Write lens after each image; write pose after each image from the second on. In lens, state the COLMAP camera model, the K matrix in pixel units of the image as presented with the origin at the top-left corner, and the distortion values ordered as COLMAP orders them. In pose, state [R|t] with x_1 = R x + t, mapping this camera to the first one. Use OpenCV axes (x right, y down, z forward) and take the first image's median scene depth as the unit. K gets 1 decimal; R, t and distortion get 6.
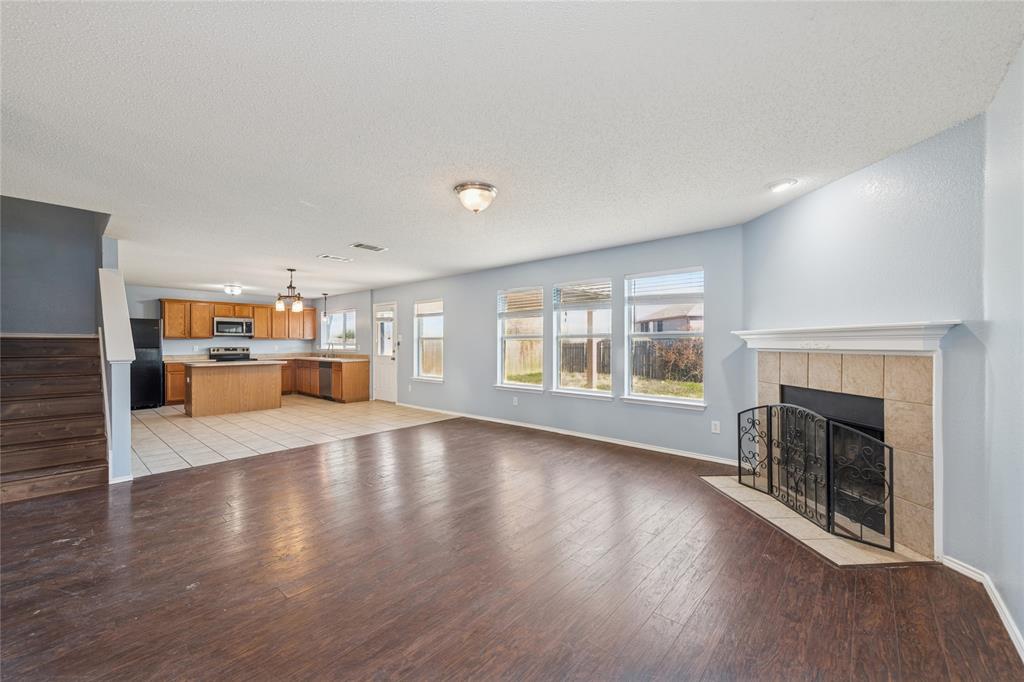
lens RADIAL K [[401.4, 0, 513.3], [0, 401.4, 340.4], [0, 0, 1]] dist [0.009358, -0.003190]
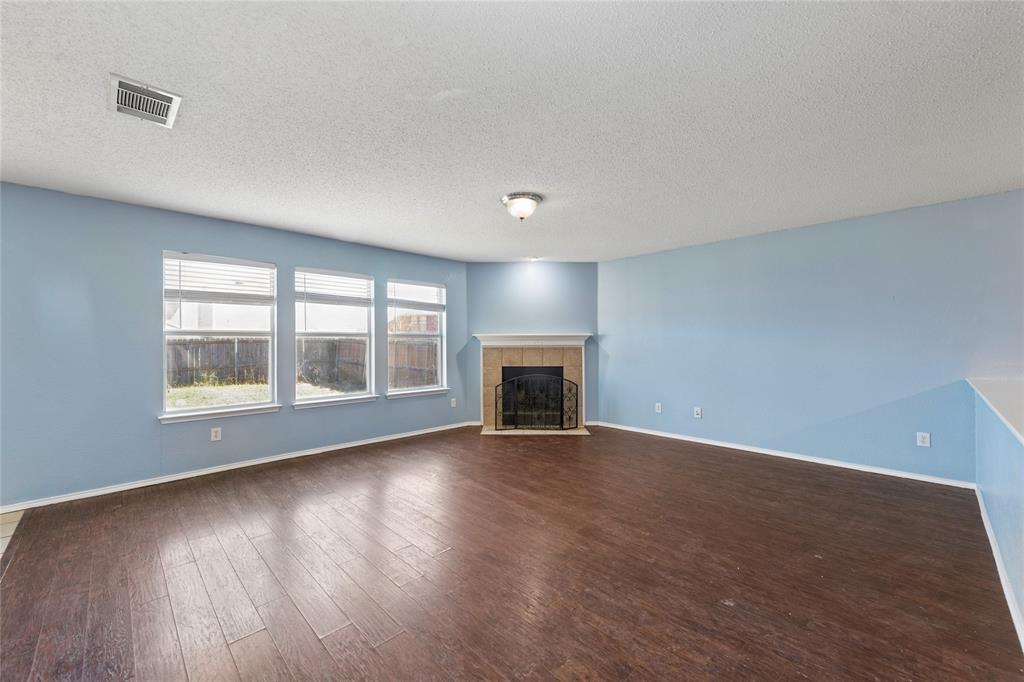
lens RADIAL K [[401.4, 0, 516.3], [0, 401.4, 340.0], [0, 0, 1]] dist [0.009358, -0.003190]
pose [[0.059020, 0.009905, 0.998208, -0.430009], [-0.005284, 0.999940, -0.009610, 0.005058], [-0.998243, -0.004707, 0.059069, 0.352325]]
